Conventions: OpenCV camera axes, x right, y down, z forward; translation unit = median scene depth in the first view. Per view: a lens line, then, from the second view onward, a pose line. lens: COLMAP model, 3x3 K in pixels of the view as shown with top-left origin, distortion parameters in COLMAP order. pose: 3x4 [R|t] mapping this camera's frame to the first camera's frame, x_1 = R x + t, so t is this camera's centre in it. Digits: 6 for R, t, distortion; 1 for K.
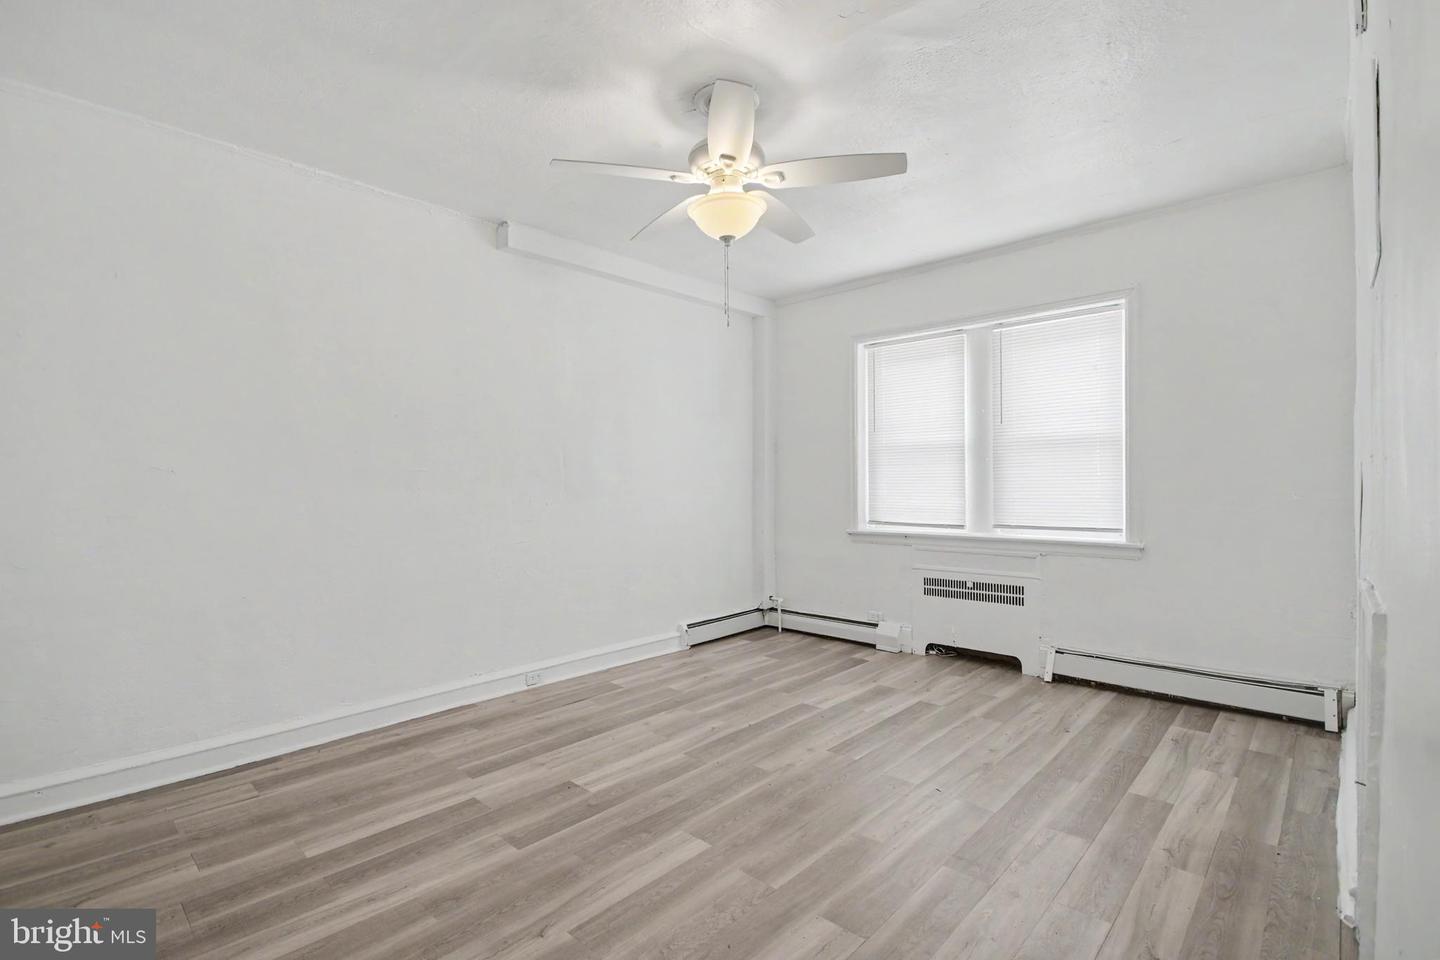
lens RADIAL K [[664.0, 0, 720.0], [0, 664.0, 480.0], [0, 0, 1]] dist [-0.000931, -0.000208]
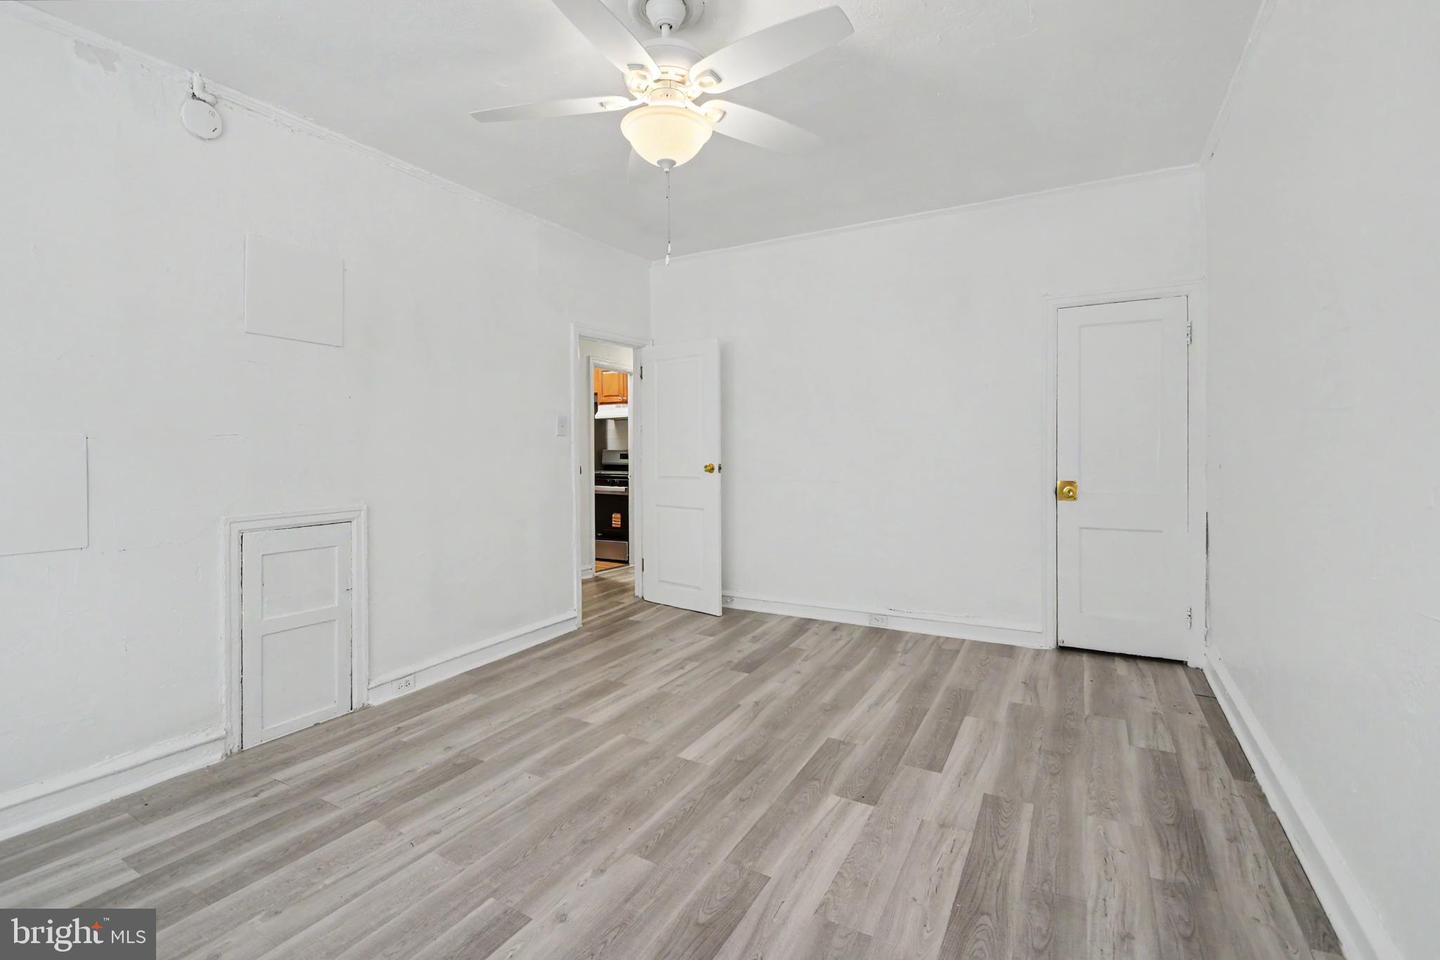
lens RADIAL K [[643.6, 0, 714.7], [0, 643.6, 445.9], [0, 0, 1]] dist [0.002100, -0.011749]
pose [[-0.973567, 0.014242, -0.227956, 0.154385], [0.015905, 0.999859, -0.005459, 0.010026], [0.227846, -0.008940, -0.973656, 1.892675]]
